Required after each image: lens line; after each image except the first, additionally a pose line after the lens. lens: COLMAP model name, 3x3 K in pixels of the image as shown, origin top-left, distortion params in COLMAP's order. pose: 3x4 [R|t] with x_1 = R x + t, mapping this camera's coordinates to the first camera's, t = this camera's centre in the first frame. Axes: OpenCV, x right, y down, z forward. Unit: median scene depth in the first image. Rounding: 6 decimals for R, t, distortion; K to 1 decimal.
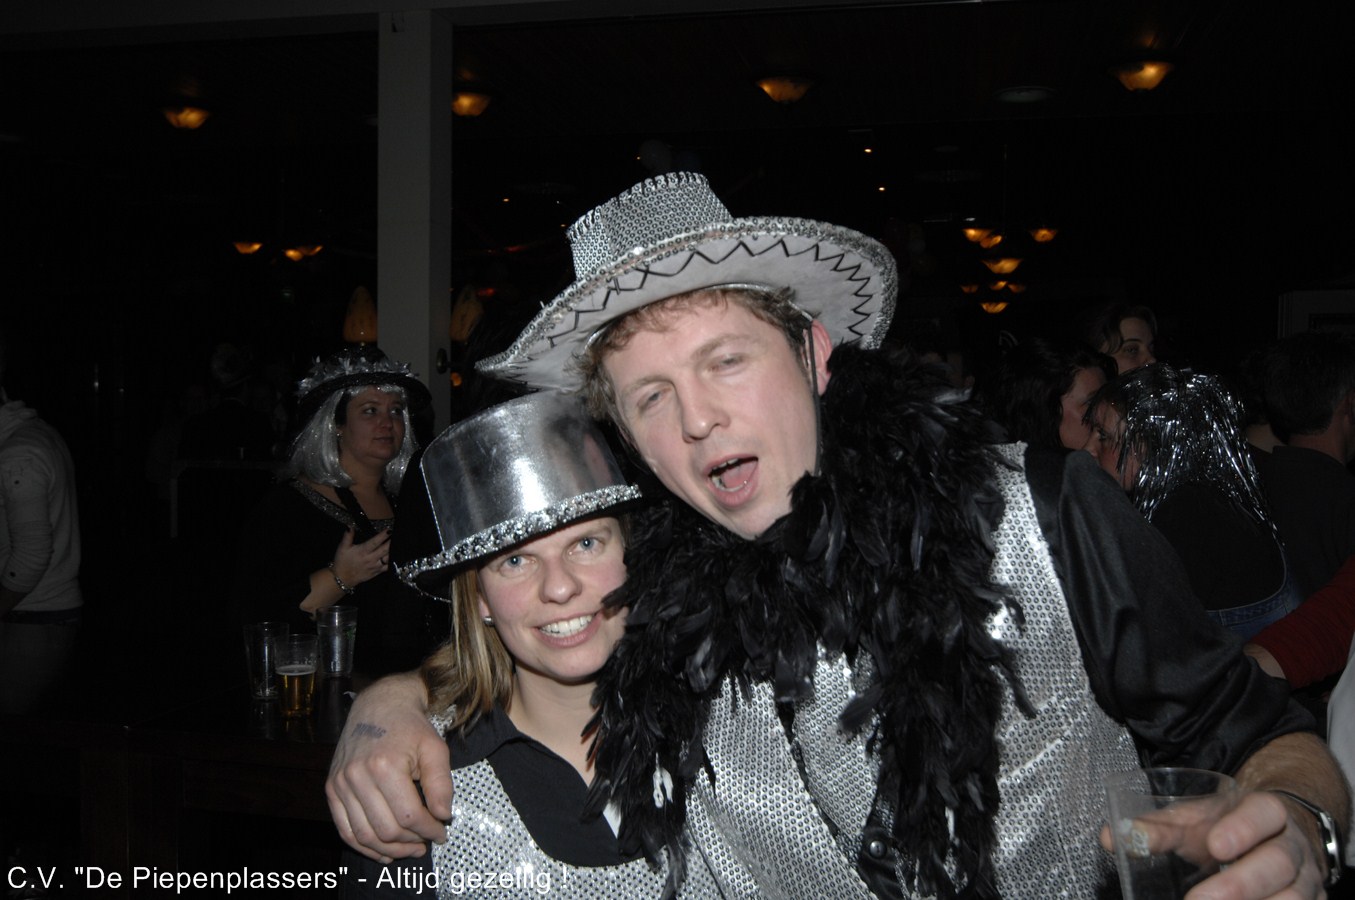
lens RADIAL K [[1331.0, 0, 677.9], [0, 1331.0, 445.9], [0, 0, 1]] dist [0.001735, 0.000000]
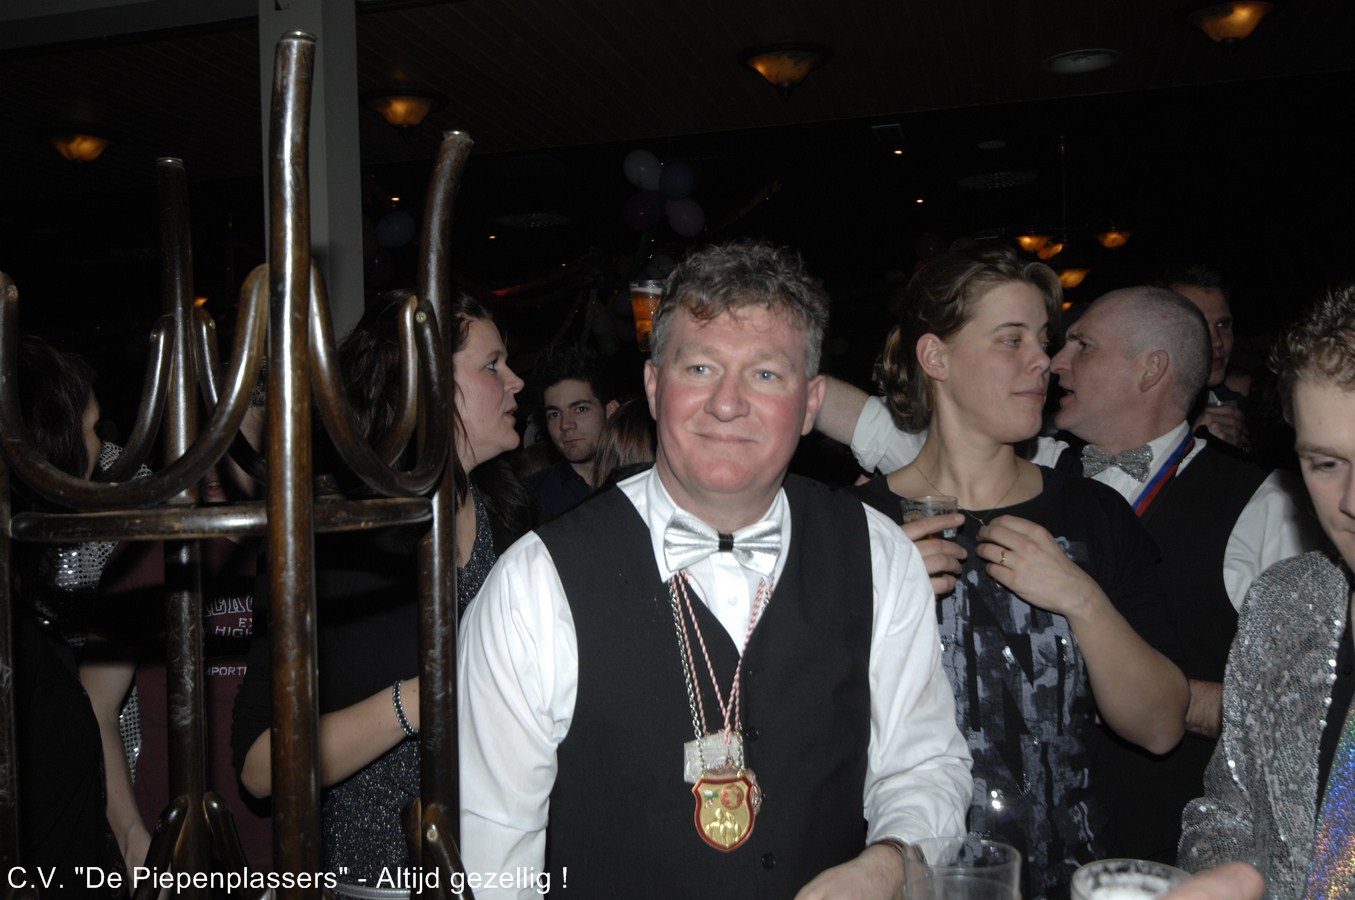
lens RADIAL K [[1401.5, 0, 677.4], [0, 1401.5, 455.6], [0, 0, 1]] dist [-0.014445, 0.000000]
pose [[0.998418, -0.042660, -0.036618, 0.033024], [0.041375, 0.998525, -0.035161, -0.005059], [0.038064, 0.033590, 0.998711, 0.138391]]
